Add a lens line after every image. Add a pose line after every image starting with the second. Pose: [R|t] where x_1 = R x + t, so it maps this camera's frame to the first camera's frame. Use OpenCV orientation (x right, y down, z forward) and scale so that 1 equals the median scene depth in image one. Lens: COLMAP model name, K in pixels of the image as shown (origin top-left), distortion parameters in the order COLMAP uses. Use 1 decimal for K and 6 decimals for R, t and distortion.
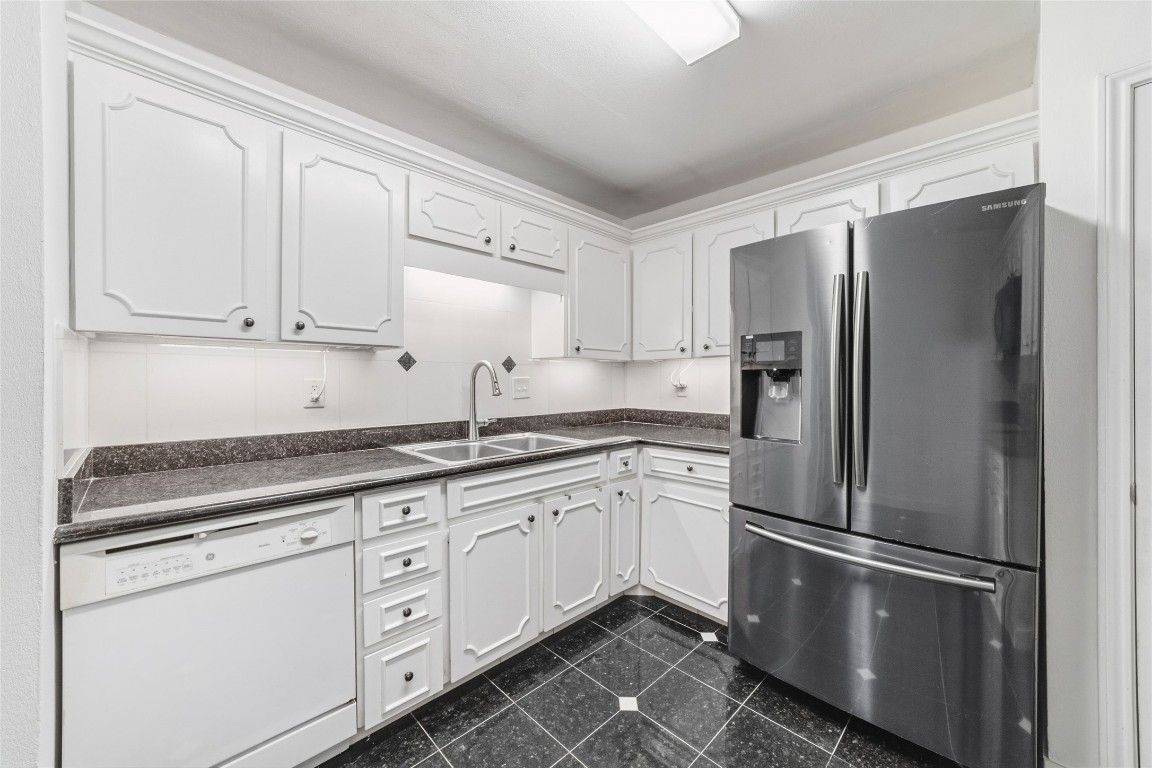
lens RADIAL K [[438.2, 0, 578.6], [0, 438.2, 381.0], [0, 0, 1]] dist [-0.013128, 0.001743]
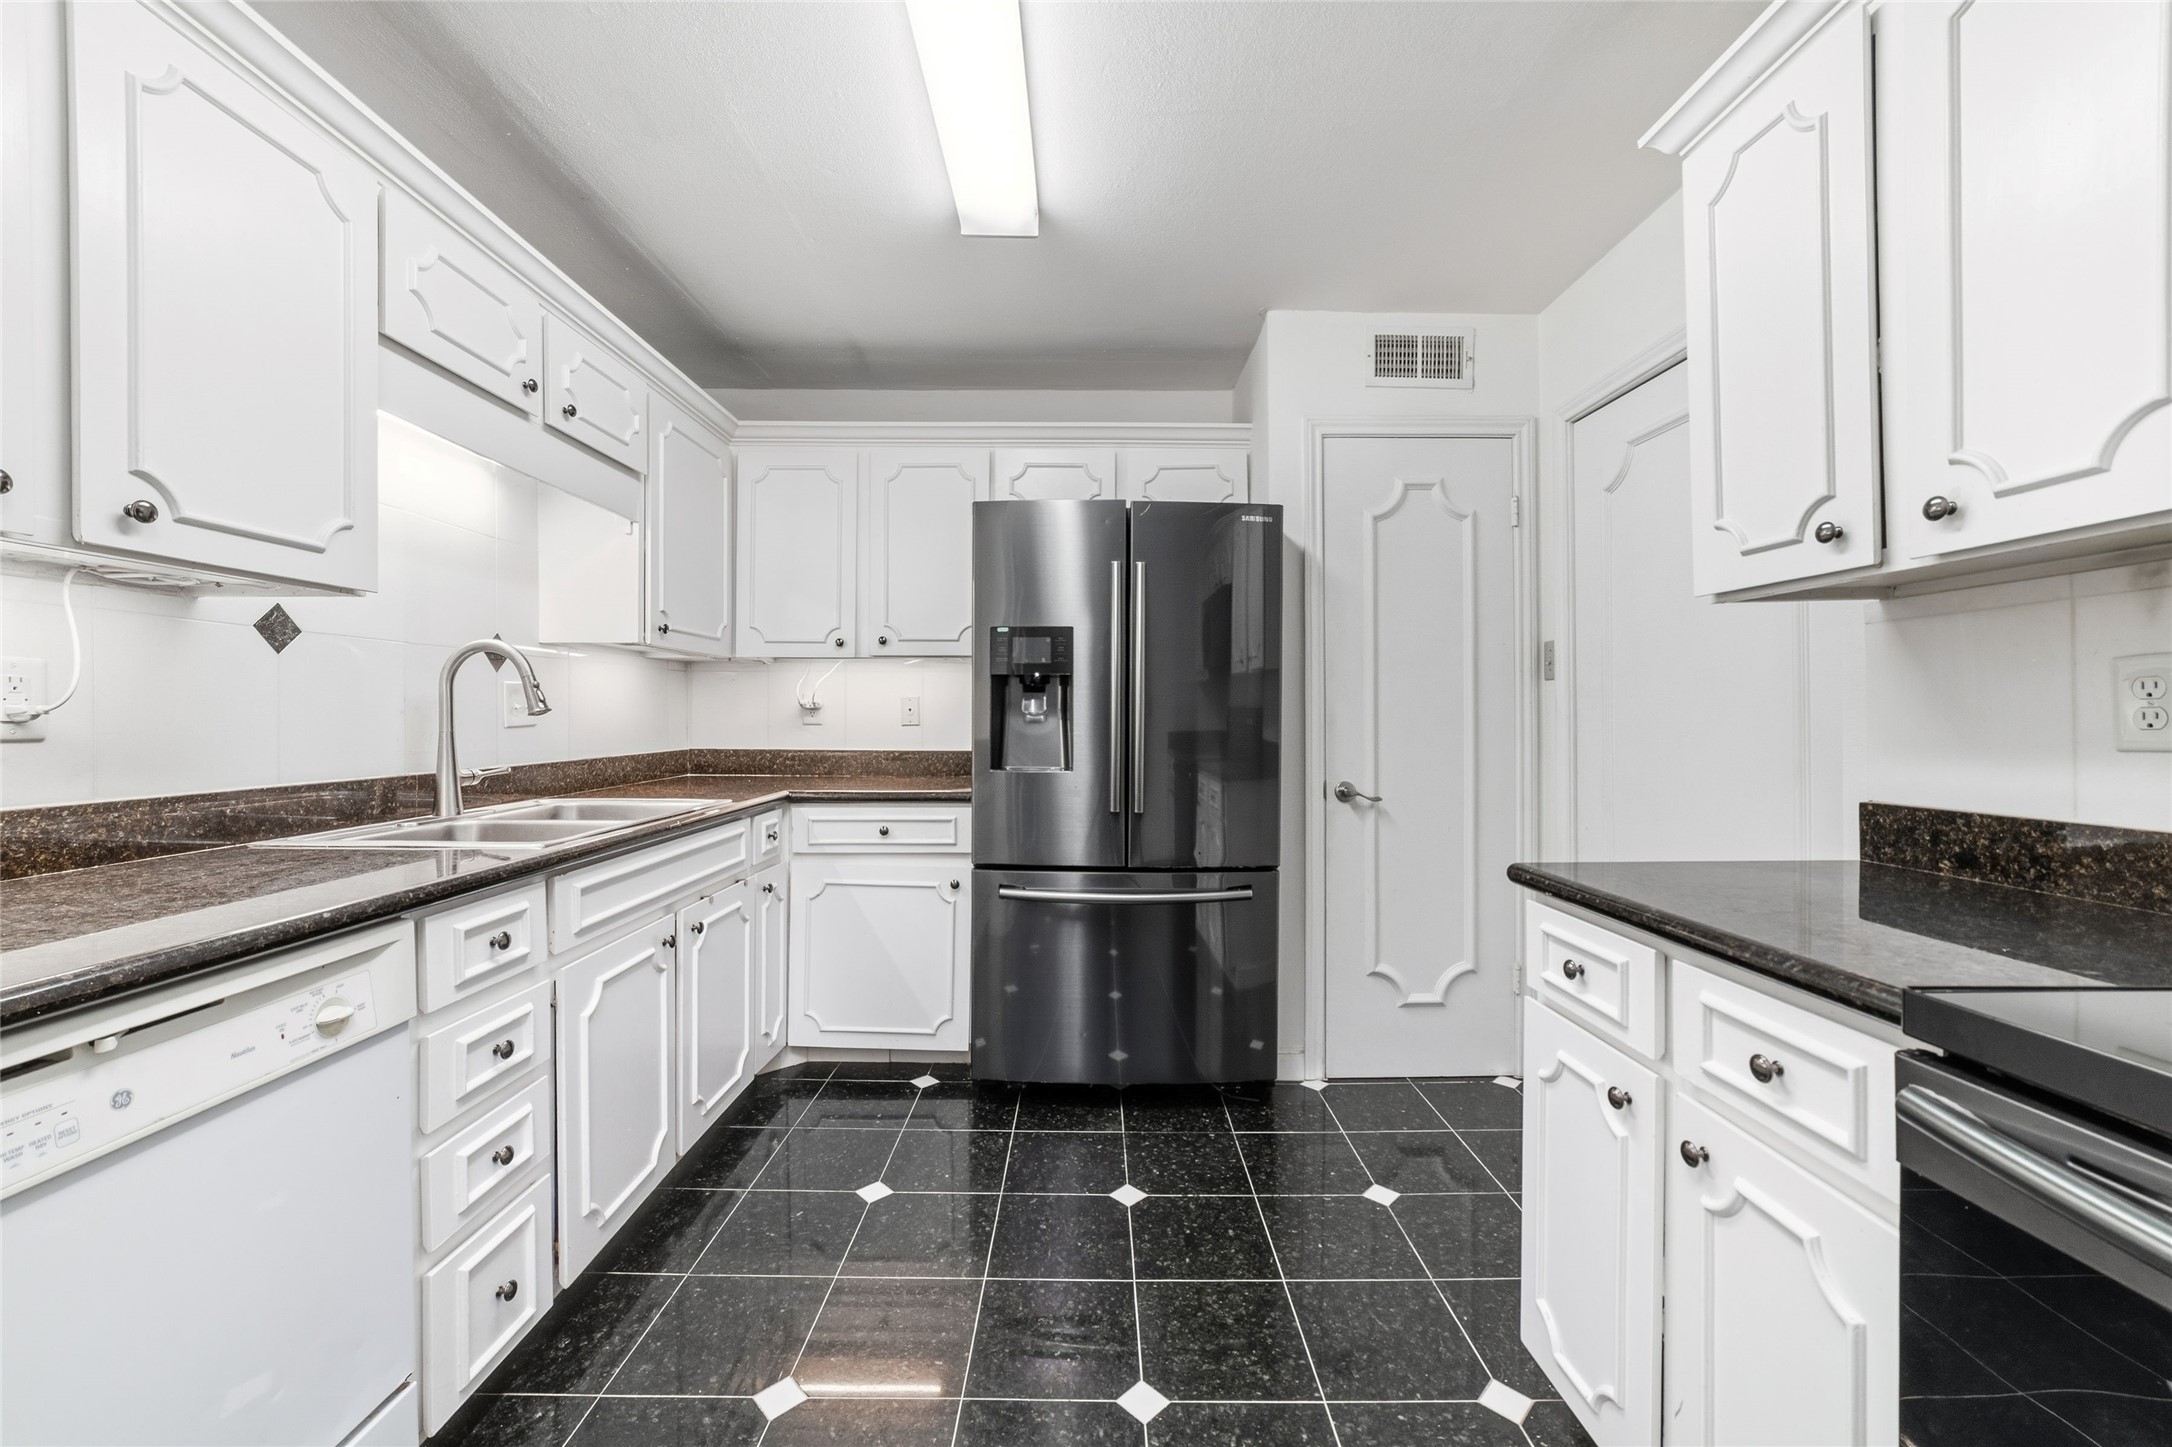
lens RADIAL K [[826.2, 0, 1104.4], [0, 826.2, 716.5], [0, 0, 1]] dist [-0.013128, 0.001743]
pose [[0.697693, -0.001319, 0.716396, -0.451220], [0.002056, 0.999998, -0.000160, 0.042139], [-0.716394, 0.001585, 0.697694, -0.070124]]
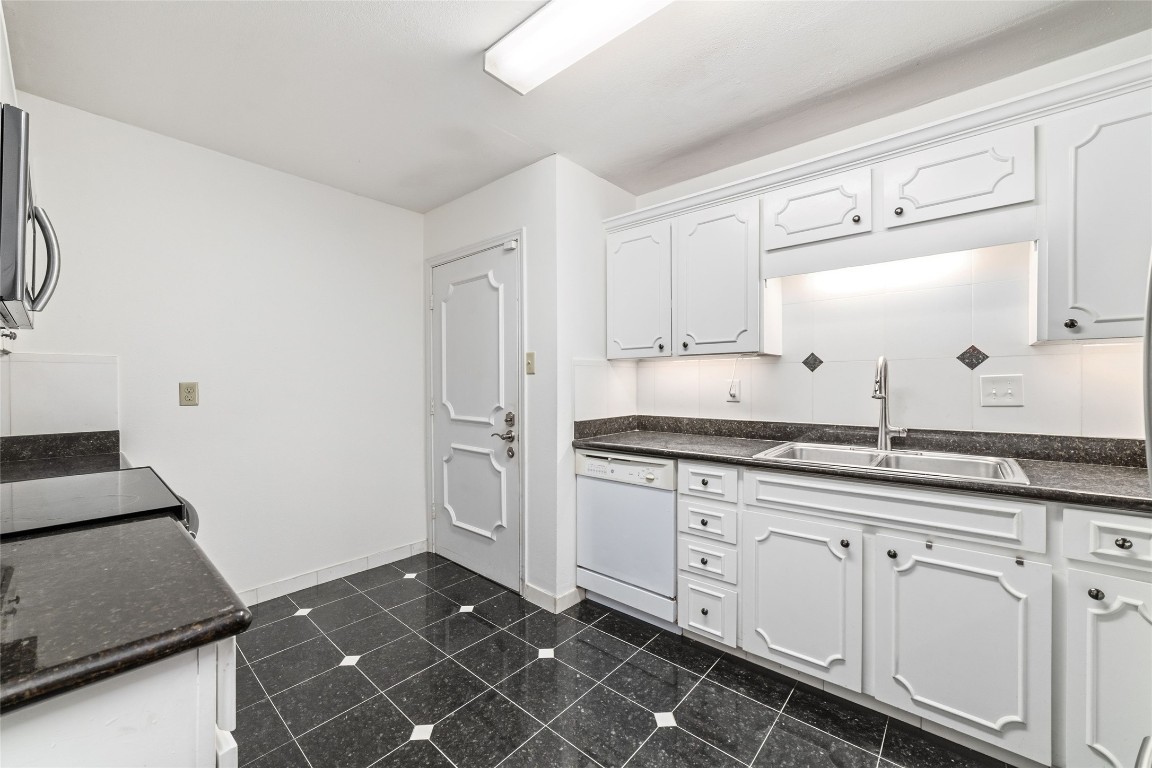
lens RADIAL K [[438.2, 0, 578.1], [0, 438.2, 387.5], [0, 0, 1]] dist [-0.013128, 0.001743]
pose [[0.083208, 0.008158, -0.996499, 0.667739], [0.001342, 0.999965, 0.008299, 0.005774], [0.996531, -0.002028, 0.083194, 0.407419]]
